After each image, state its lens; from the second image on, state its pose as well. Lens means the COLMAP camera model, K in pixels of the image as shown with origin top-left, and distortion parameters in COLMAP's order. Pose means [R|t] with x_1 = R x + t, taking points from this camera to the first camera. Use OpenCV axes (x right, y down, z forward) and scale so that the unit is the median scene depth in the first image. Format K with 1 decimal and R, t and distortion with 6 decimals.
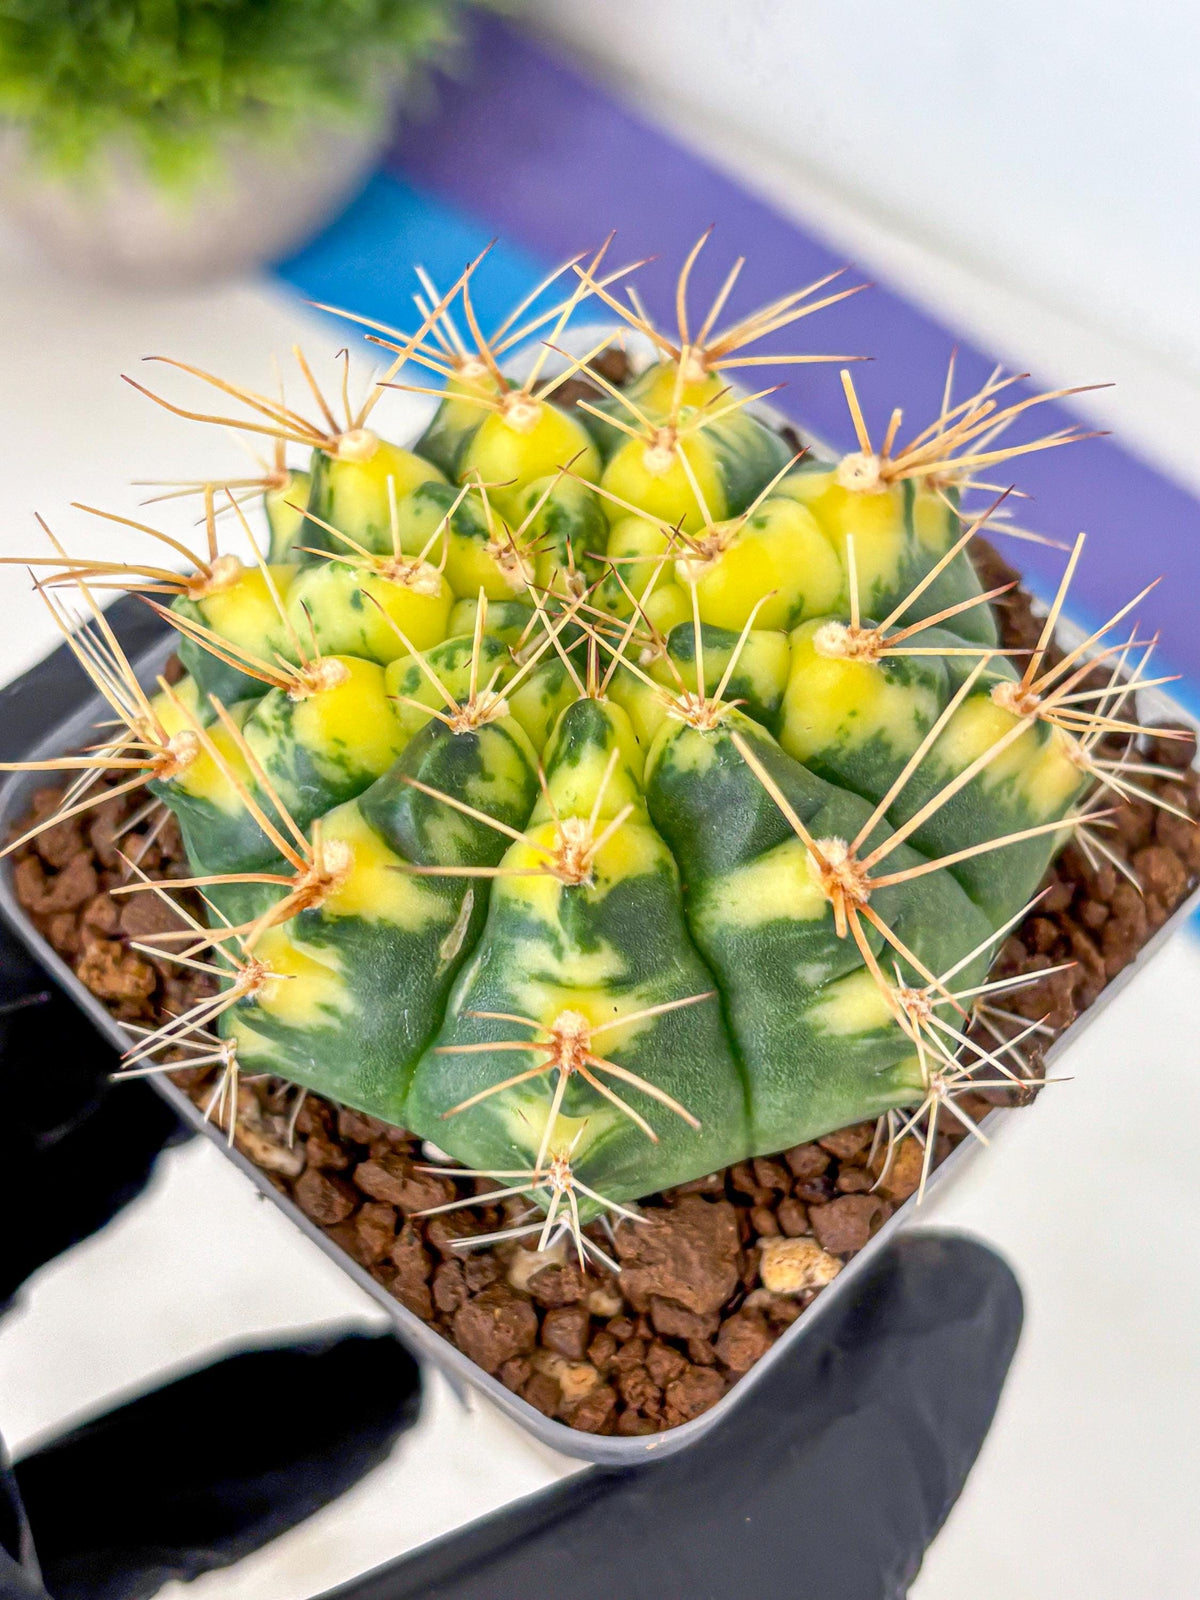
lens RADIAL K [[2502.5, 0, 596.9], [0, 2502.5, 708.2], [0, 0, 1]] dist [0.182614, -2.127599]
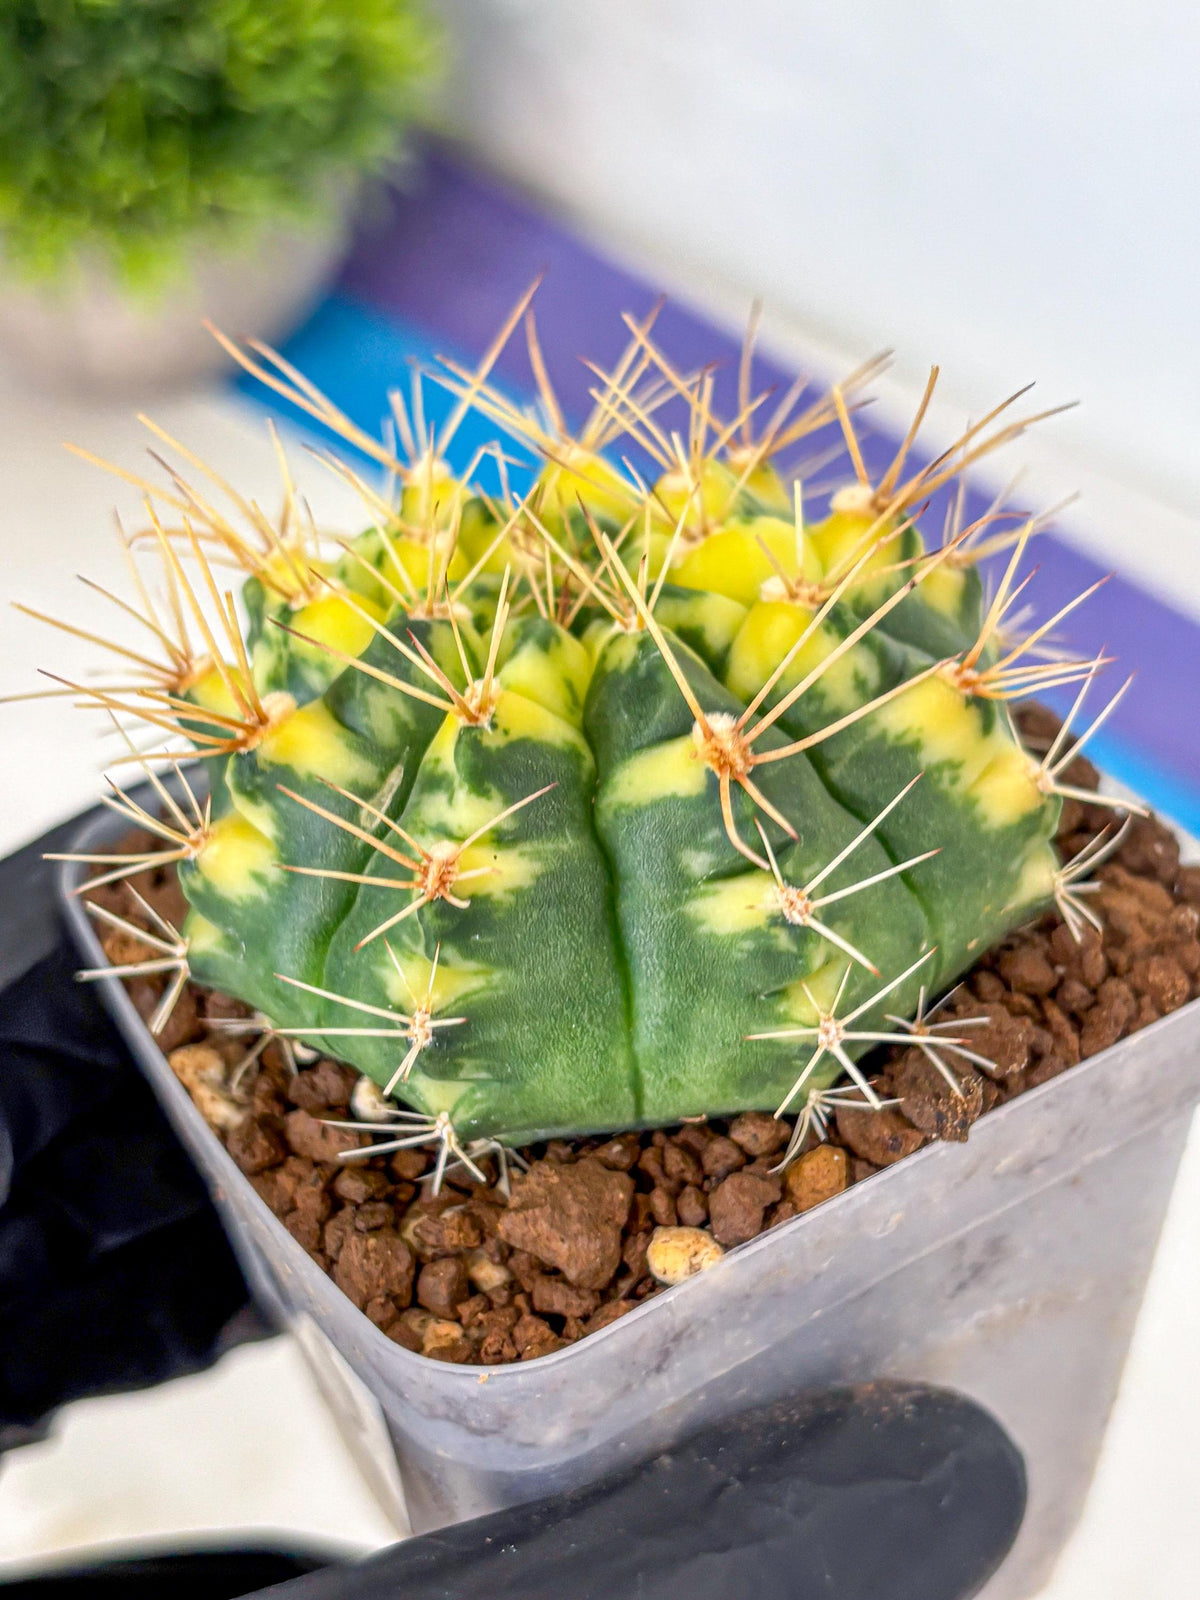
lens RADIAL K [[2473.8, 0, 623.9], [0, 2473.8, 726.6], [0, 0, 1]] dist [0.118990, -0.046142]
pose [[0.963396, 0.084683, -0.254355, 0.298607], [-0.177257, 0.913011, -0.367411, 0.416384], [0.201116, 0.399048, 0.894602, 0.079226]]
